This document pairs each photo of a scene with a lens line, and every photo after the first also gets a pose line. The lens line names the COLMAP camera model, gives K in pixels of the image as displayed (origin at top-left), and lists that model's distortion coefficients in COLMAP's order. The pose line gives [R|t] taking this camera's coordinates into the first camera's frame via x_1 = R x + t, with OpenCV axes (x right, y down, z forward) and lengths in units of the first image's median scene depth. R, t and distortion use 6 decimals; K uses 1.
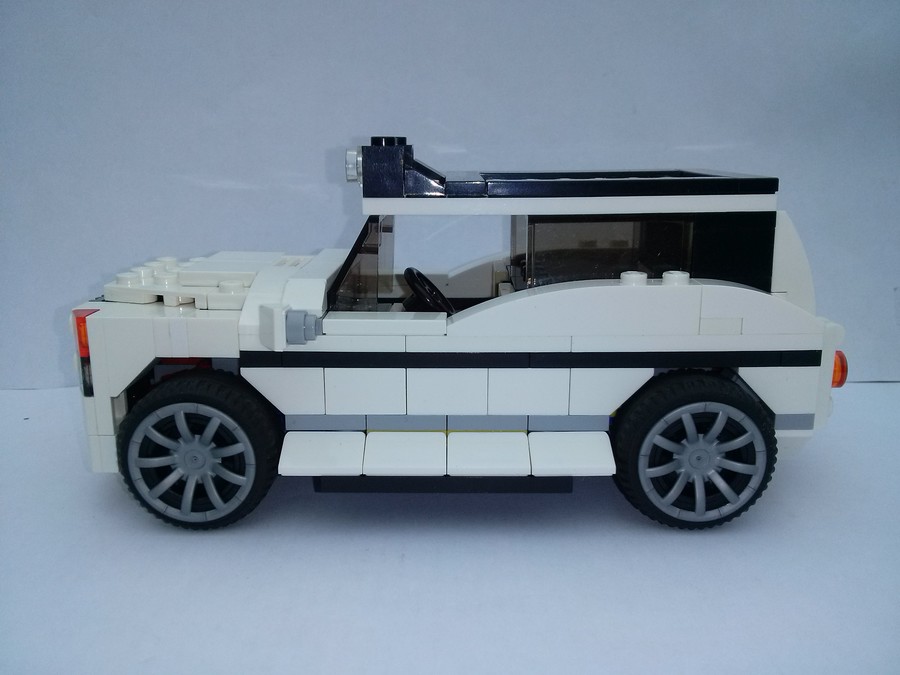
lens RADIAL K [[825.3, 0, 450.0], [0, 825.3, 337.5], [0, 0, 1]] dist [0.013440, -0.005318]
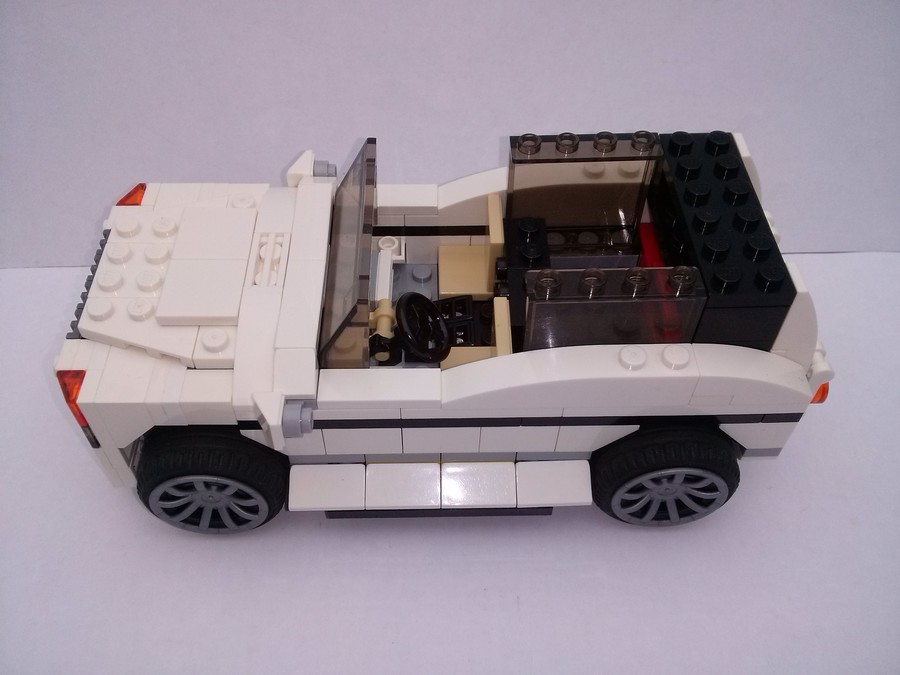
lens RADIAL K [[825.3, 0, 450.0], [0, 825.3, 337.5], [0, 0, 1]] dist [0.013440, -0.005318]
pose [[0.999707, -0.011473, 0.021302, -0.012890], [-0.003387, 0.805373, 0.592758, -0.656882], [-0.023957, -0.592657, 0.805099, 0.231123]]
